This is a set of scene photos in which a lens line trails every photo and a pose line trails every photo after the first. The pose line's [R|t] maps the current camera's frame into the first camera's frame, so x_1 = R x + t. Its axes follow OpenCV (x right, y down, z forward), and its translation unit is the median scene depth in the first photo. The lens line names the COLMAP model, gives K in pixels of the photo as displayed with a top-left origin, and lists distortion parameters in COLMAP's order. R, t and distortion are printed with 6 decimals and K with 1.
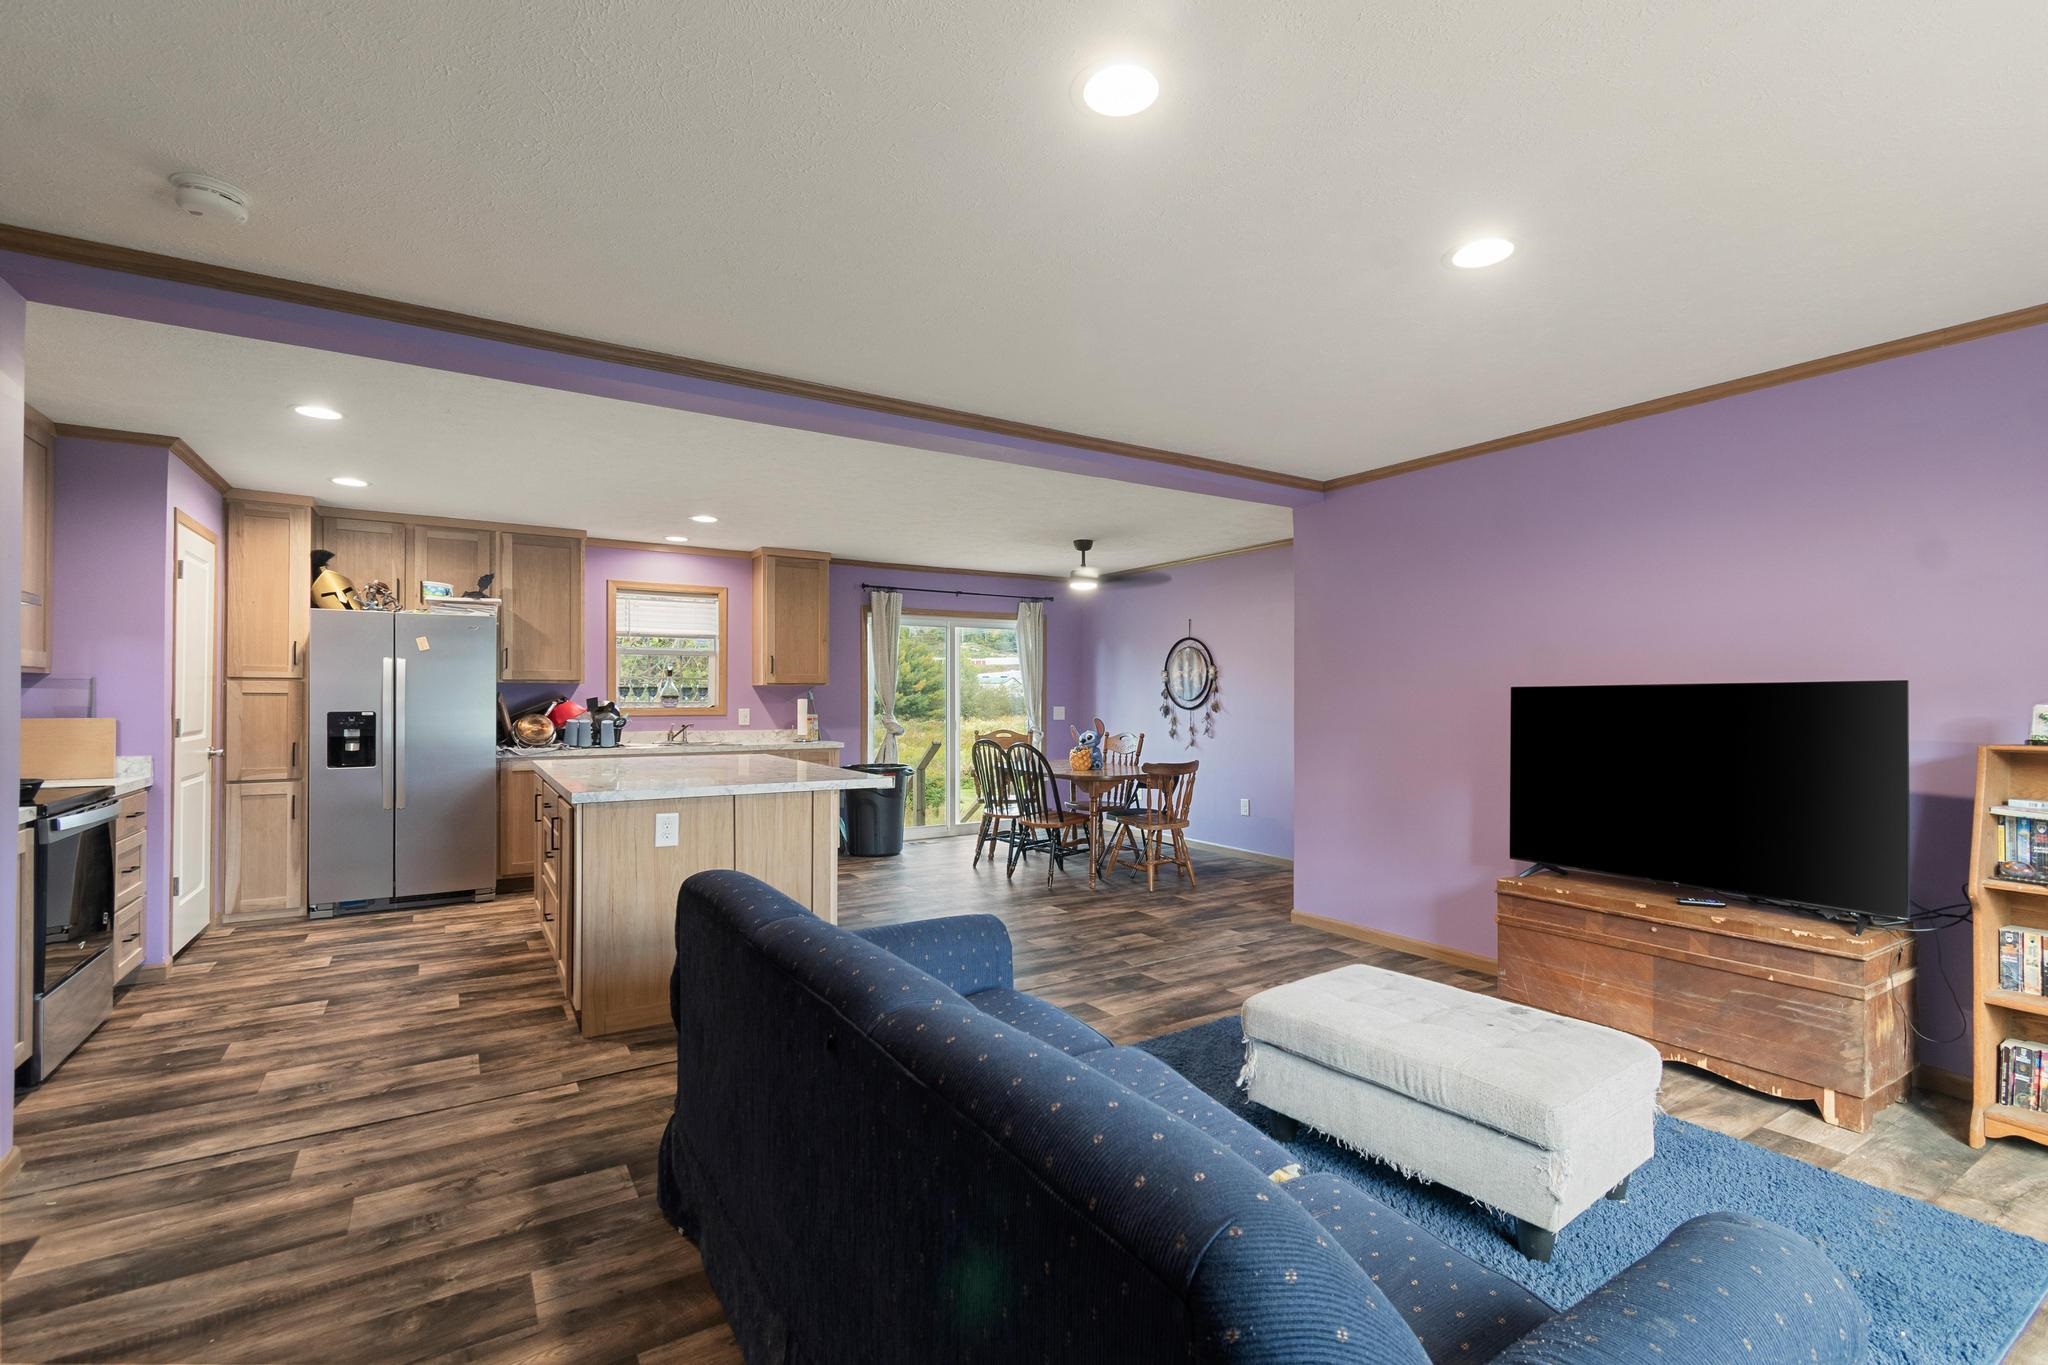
lens RADIAL K [[902.4, 0, 1037.3], [0, 902.4, 696.0], [0, 0, 1]] dist [0.003028, -0.001670]
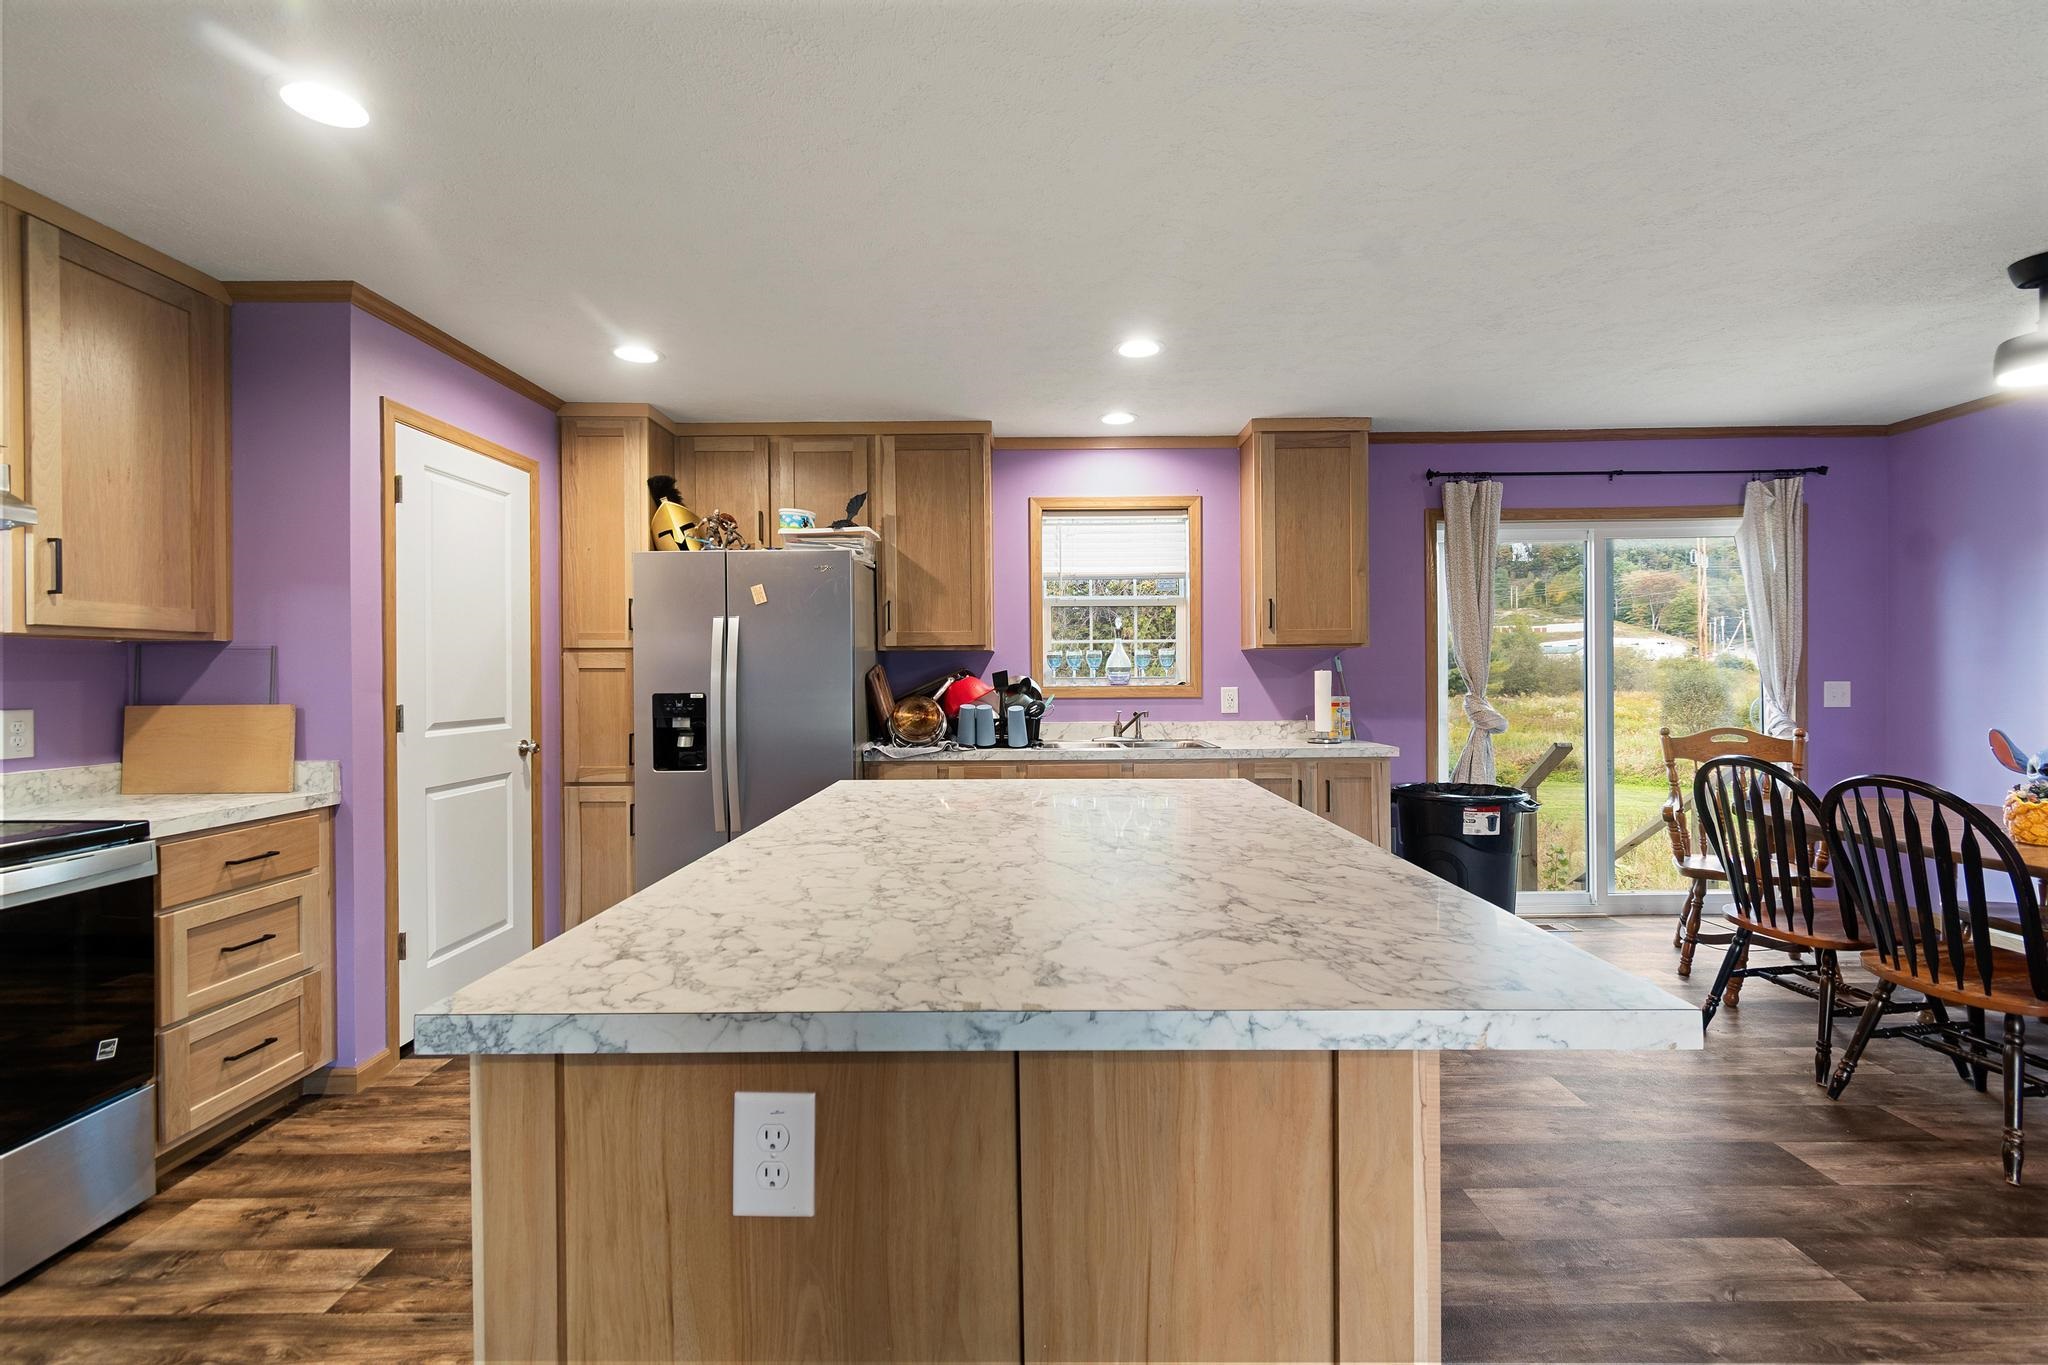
lens RADIAL K [[896.7, 0, 1033.6], [0, 896.7, 681.3], [0, 0, 1]] dist [0.006028, -0.003575]
pose [[0.838628, -0.003335, -0.544694, -0.134536], [0.009679, 0.999915, 0.008779, 0.004437], [0.544618, -0.012634, 0.838589, 0.548716]]
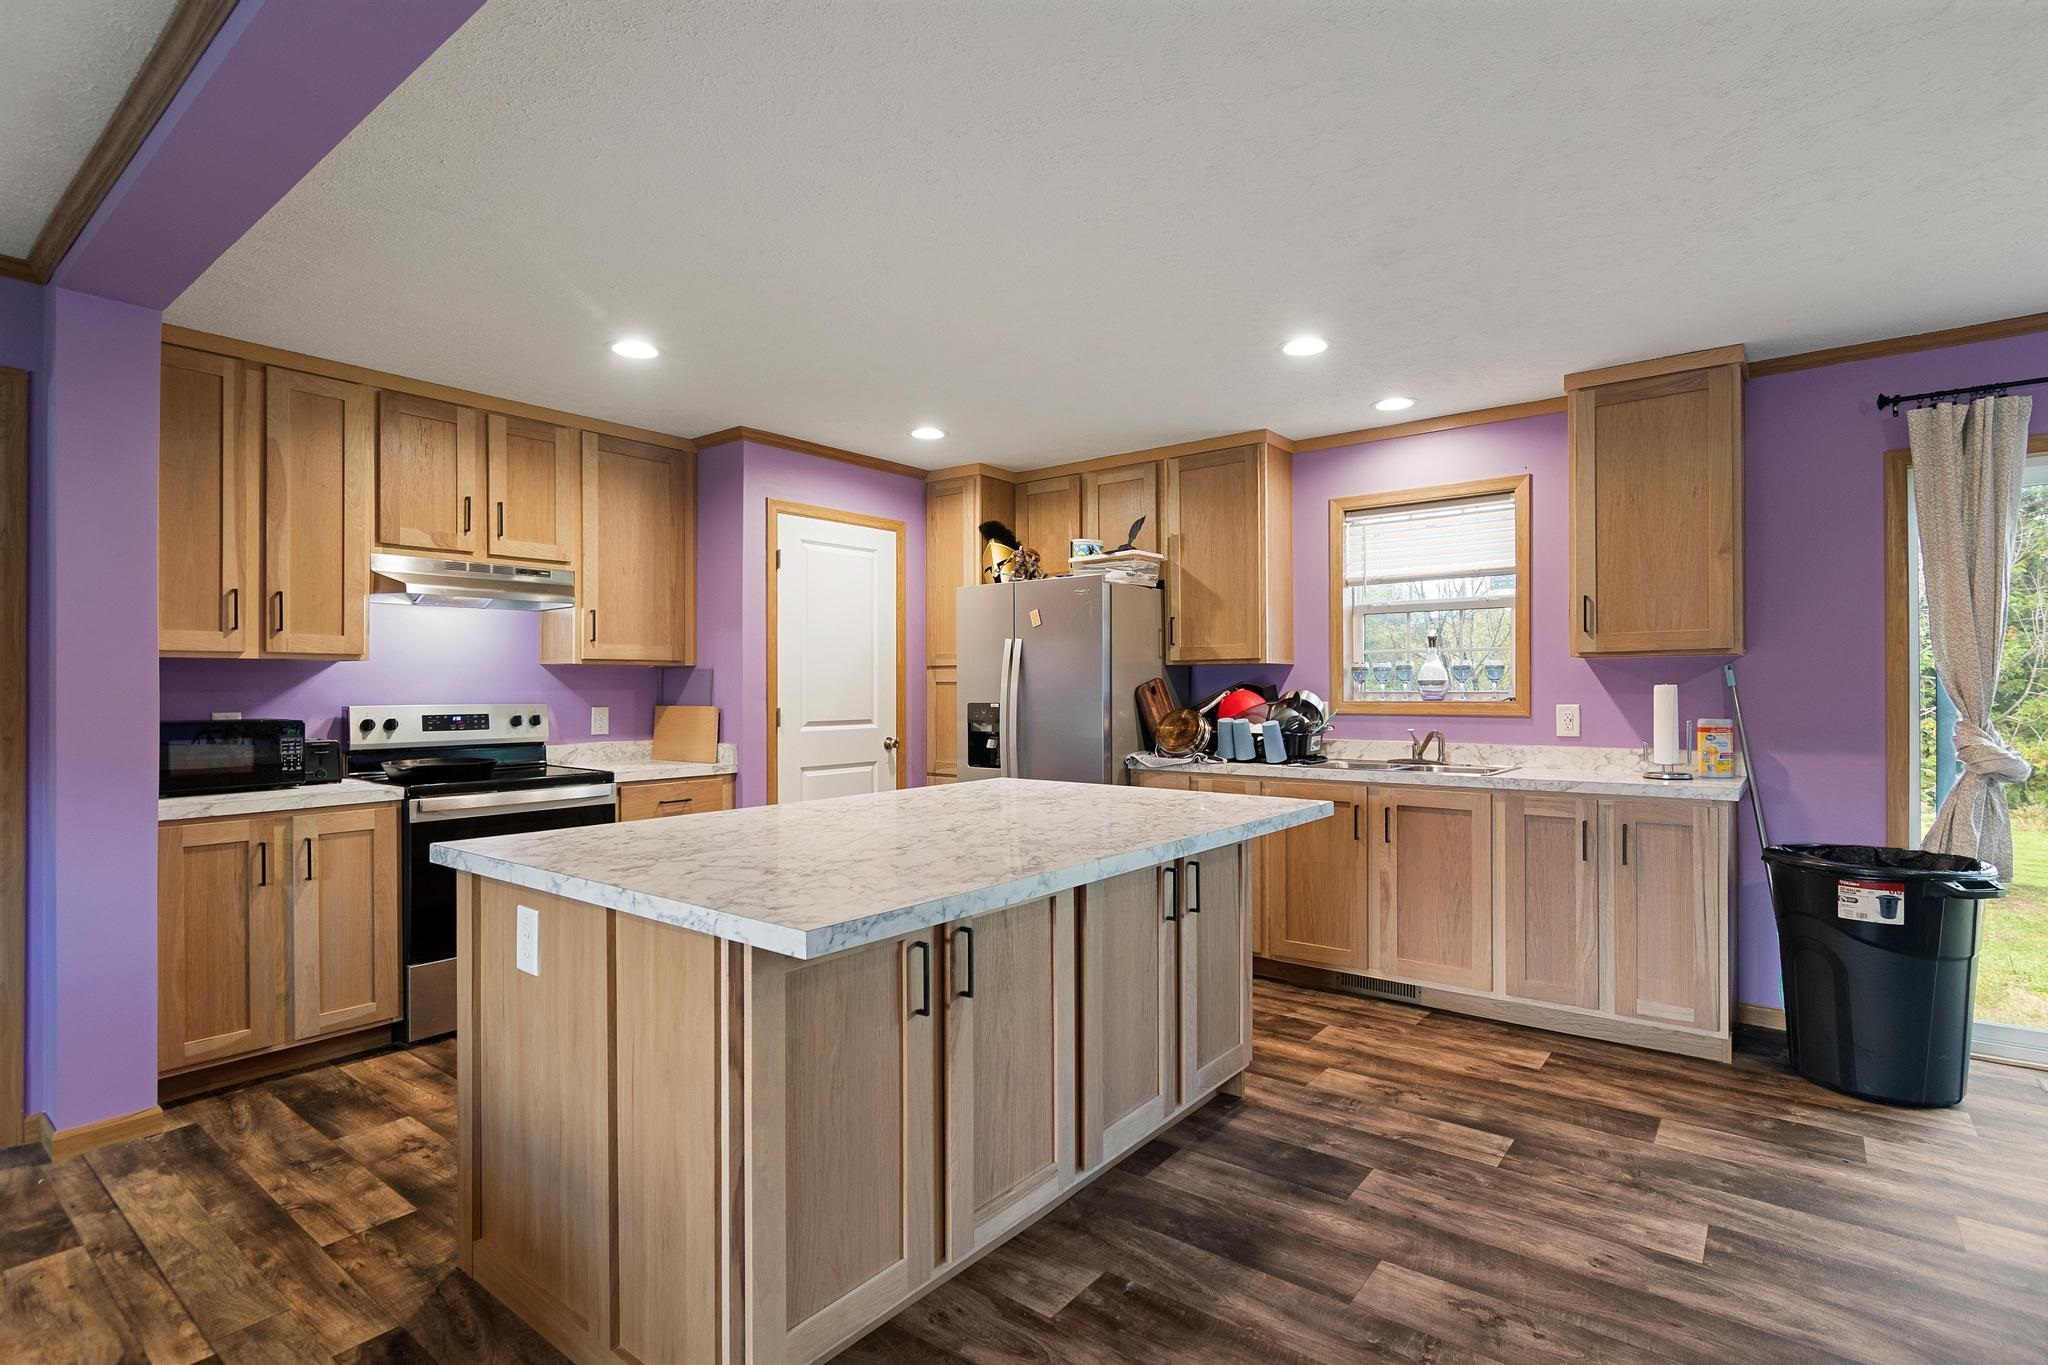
lens RADIAL K [[991.5, 0, 1037.7], [0, 991.5, 687.5], [0, 0, 1]] dist [0.001995, -0.002062]
pose [[0.327762, -0.004298, -0.944751, 0.145824], [0.005988, 0.999979, -0.002472, 0.005316], [0.944742, -0.004847, 0.327780, 0.727984]]
